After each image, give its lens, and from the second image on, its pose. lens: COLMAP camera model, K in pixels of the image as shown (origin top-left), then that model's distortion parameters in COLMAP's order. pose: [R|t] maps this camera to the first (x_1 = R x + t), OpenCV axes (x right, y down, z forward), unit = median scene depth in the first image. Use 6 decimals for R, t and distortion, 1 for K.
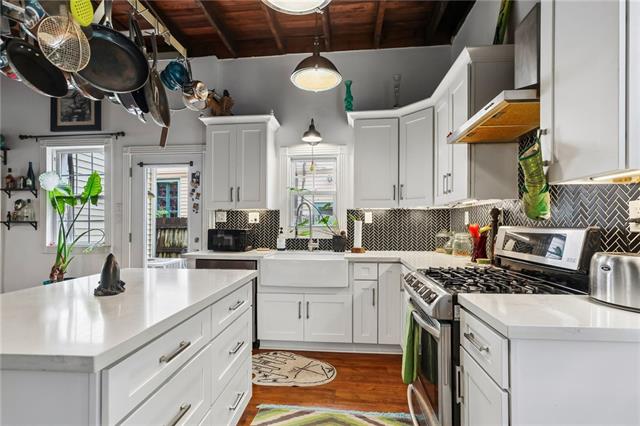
lens RADIAL K [[311.3, 0, 317.5], [0, 311.3, 217.8], [0, 0, 1]] dist [-0.005299, 0.001653]
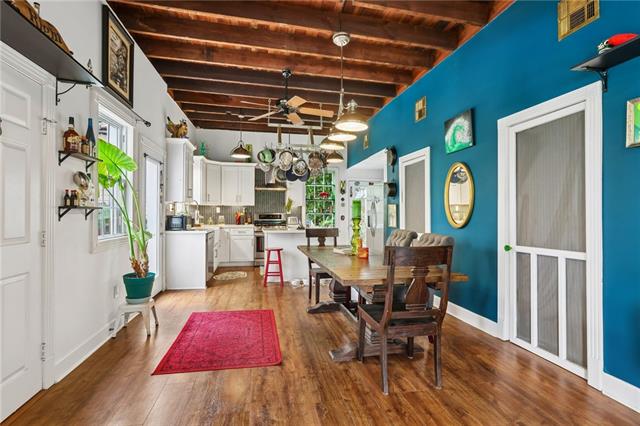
lens RADIAL K [[329.0, 0, 319.9], [0, 329.0, 212.6], [0, 0, 1]] dist [-0.006523, -0.000362]
pose [[-0.305540, 0.003166, 0.952174, -1.824206], [-0.007110, 0.999959, -0.005606, 0.024929], [-0.952153, -0.008483, -0.305505, 0.776412]]
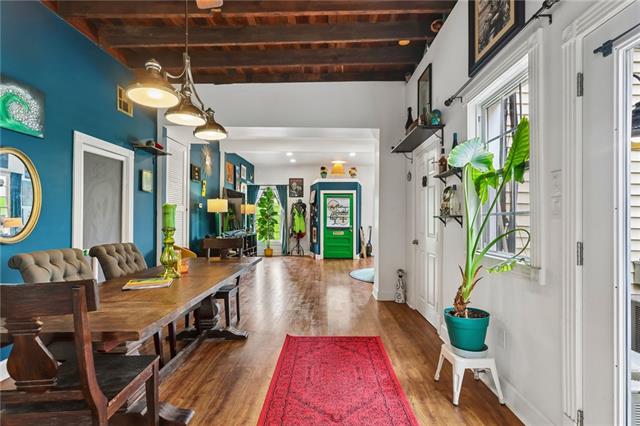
lens RADIAL K [[311.3, 0, 323.0], [0, 311.3, 217.9], [0, 0, 1]] dist [-0.005299, 0.001653]
pose [[0.113813, -0.004806, -0.993491, -0.256992], [0.007622, 0.999963, -0.003964, 0.018093], [0.993473, -0.007122, 0.113845, 0.641163]]
